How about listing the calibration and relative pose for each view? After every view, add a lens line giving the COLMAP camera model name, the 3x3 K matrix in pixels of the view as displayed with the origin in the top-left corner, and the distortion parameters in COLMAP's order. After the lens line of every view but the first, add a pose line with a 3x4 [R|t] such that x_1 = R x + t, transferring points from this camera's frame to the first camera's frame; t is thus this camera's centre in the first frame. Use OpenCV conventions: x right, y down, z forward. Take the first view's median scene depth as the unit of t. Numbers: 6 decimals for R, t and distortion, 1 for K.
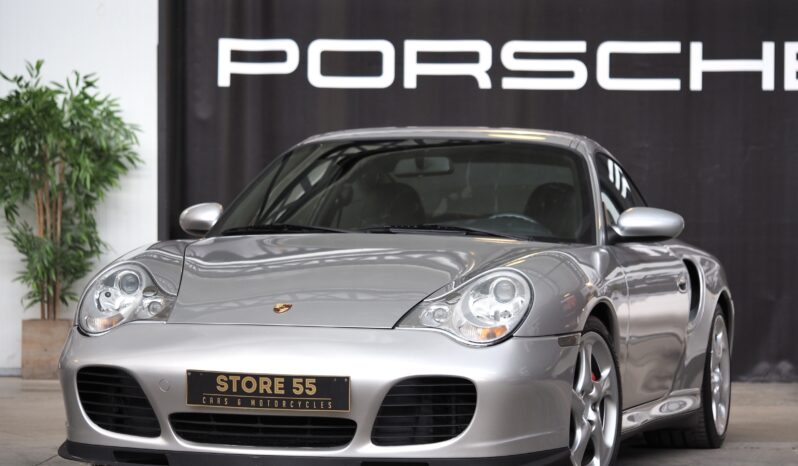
lens RADIAL K [[2741.3, 0, 399.0], [0, 2741.3, 233.0], [0, 0, 1]] dist [-0.014363, 1.890254]
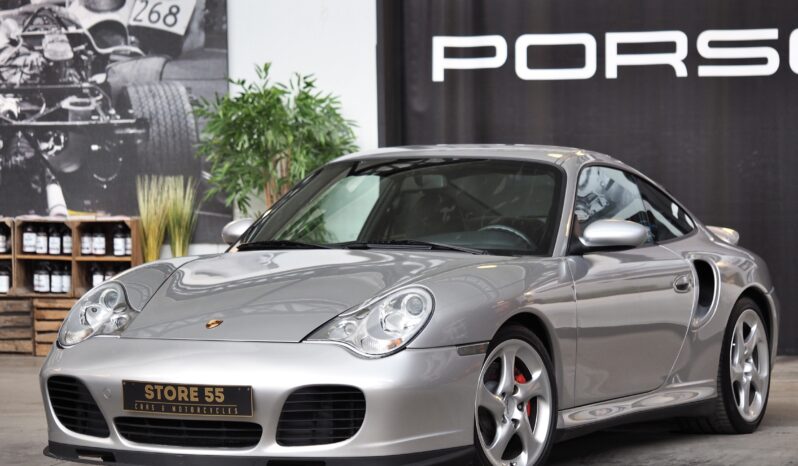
lens RADIAL K [[2741.3, 0, 399.0], [0, 2741.3, 233.0], [0, 0, 1]] dist [-0.014363, 1.890254]
pose [[0.977194, -0.015916, -0.211751, 0.236235], [0.020941, 0.999549, 0.021512, -0.028545], [0.211313, -0.025456, 0.977087, -0.080327]]
